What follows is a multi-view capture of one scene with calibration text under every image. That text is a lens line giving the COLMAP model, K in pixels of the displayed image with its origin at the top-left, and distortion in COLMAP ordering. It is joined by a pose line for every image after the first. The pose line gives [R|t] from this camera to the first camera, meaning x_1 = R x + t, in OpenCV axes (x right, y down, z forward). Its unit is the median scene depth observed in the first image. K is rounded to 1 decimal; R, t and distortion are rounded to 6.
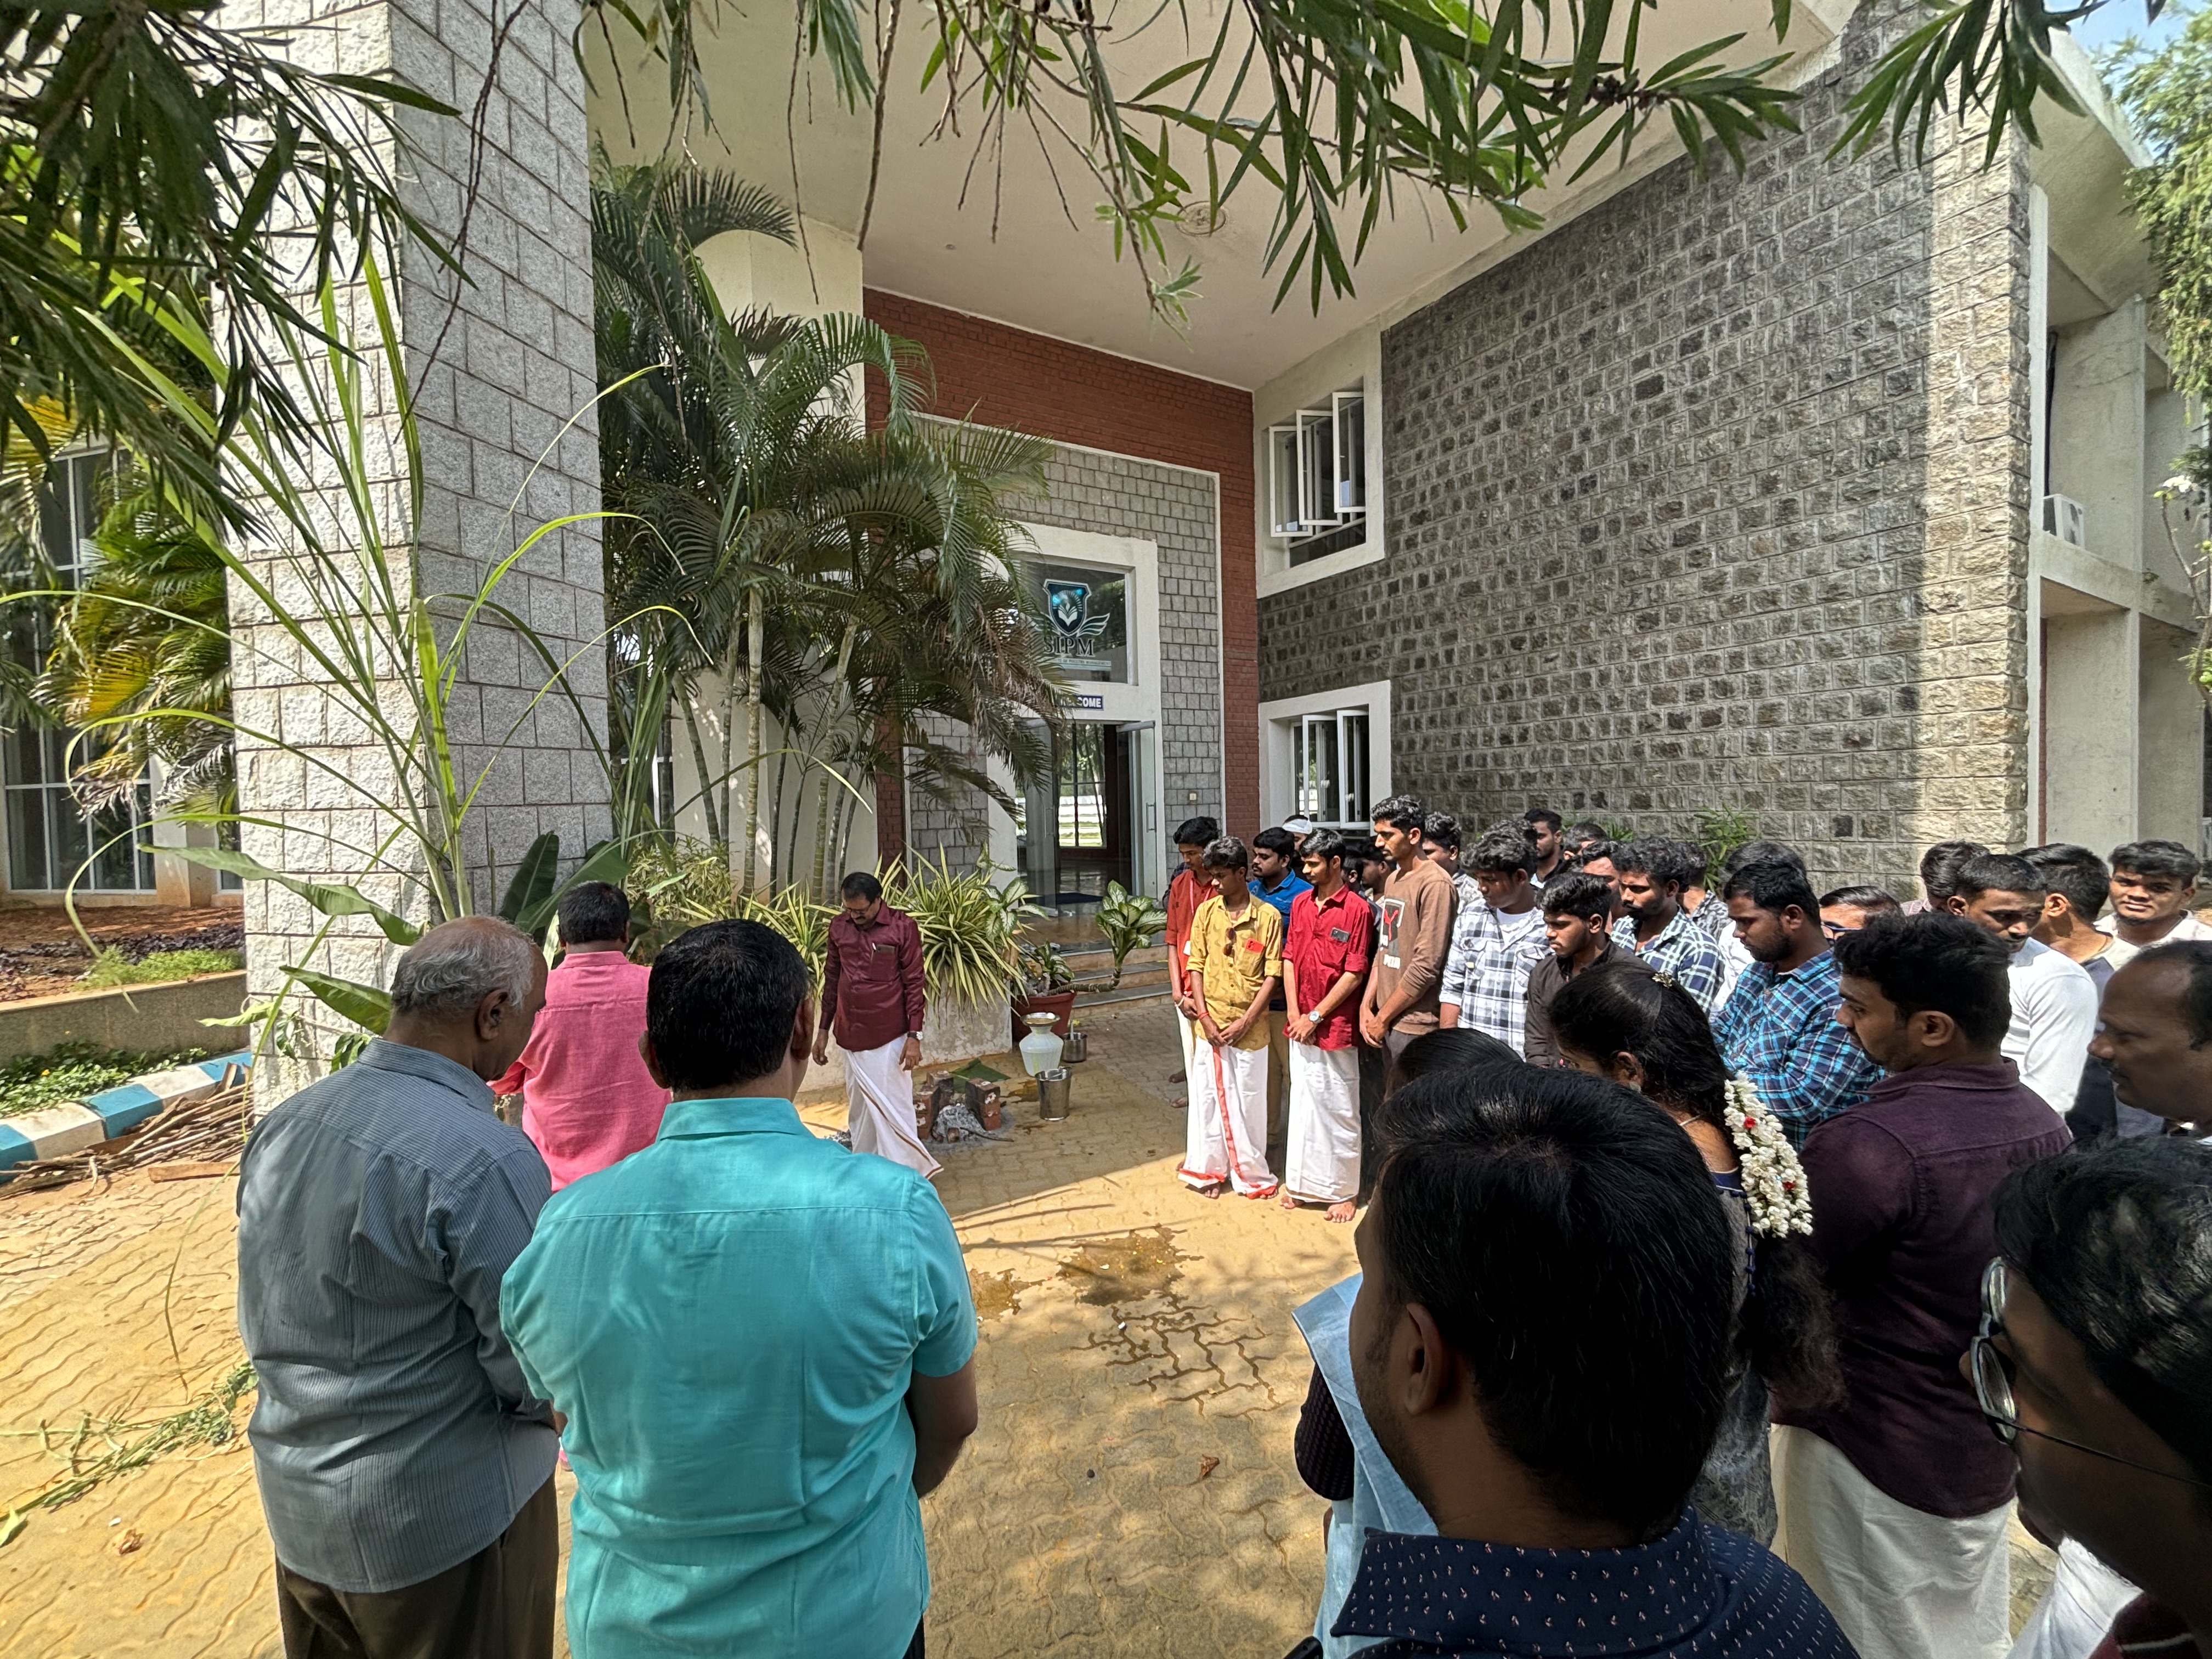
lens RADIAL K [[893.2, 0, 1148.1], [0, 893.2, 827.4], [0, 0, 1]] dist [0.003939, -0.001174]
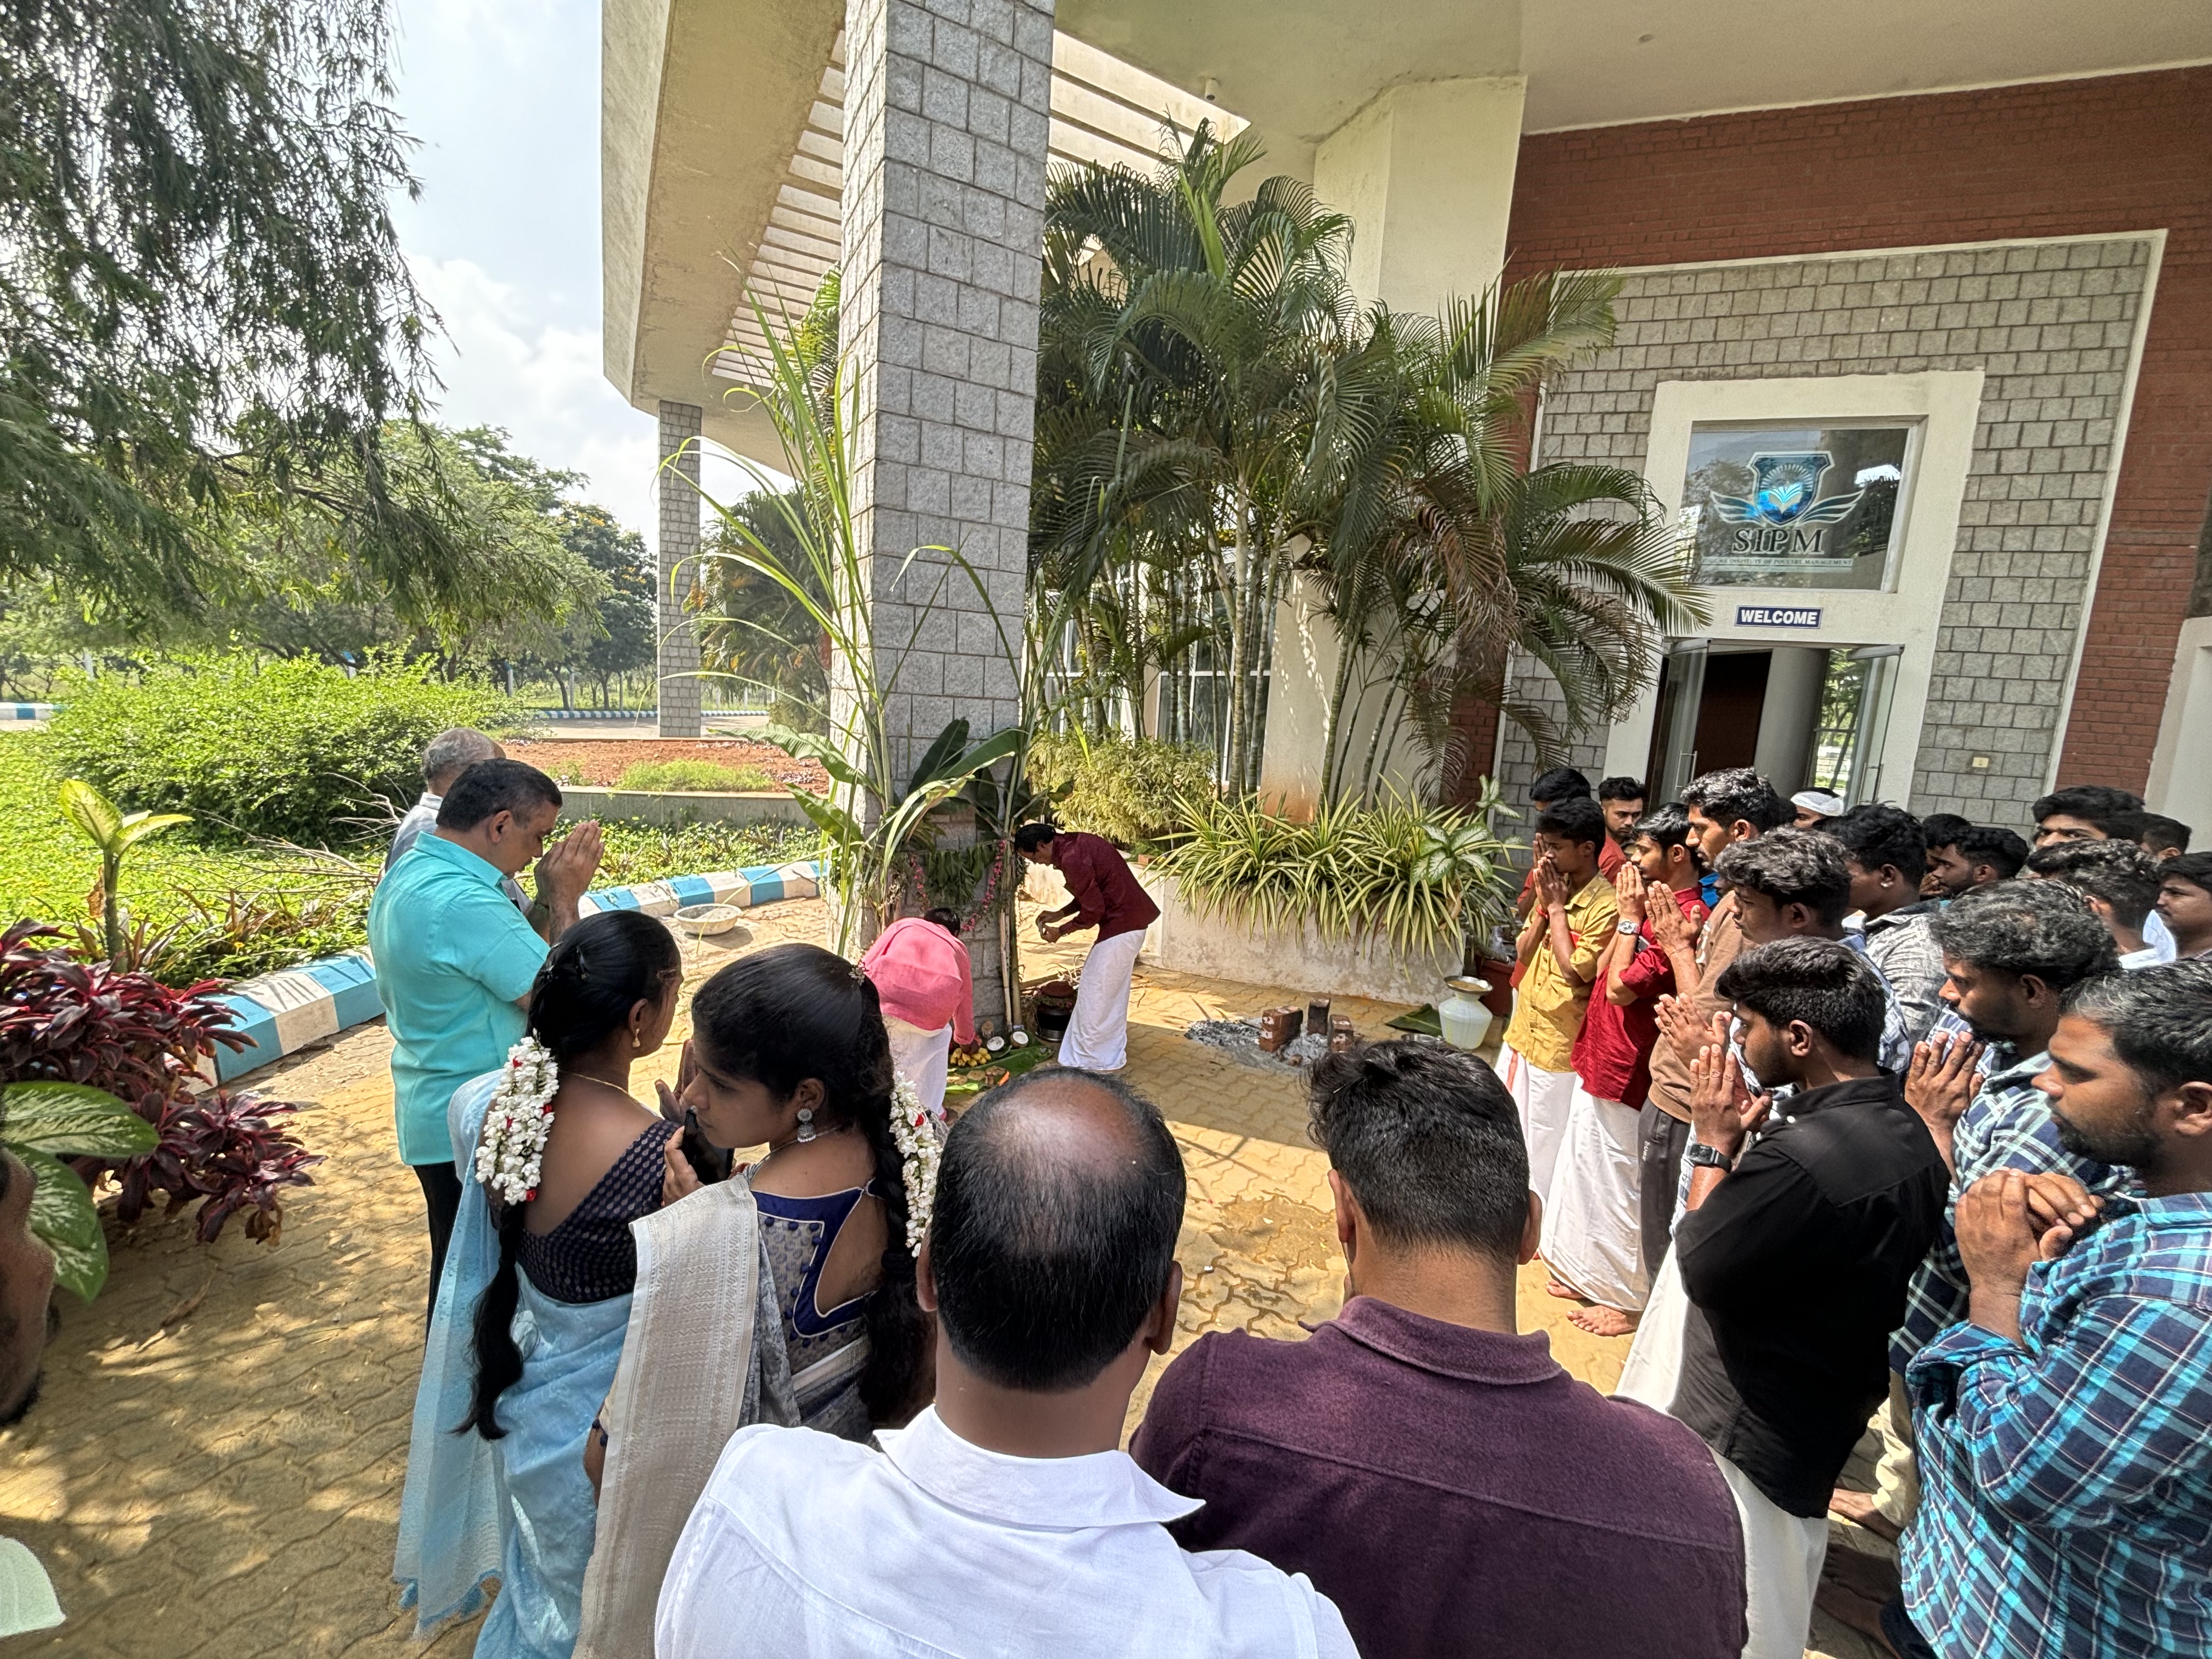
lens RADIAL K [[893.2, 0, 1076.0], [0, 893.2, 824.6], [0, 0, 1]] dist [0.003939, -0.001174]
pose [[0.663120, 0.160514, -0.731100, 0.108578], [-0.098860, 0.986961, 0.127022, -0.005818], [0.741956, -0.011954, 0.670342, 0.056904]]
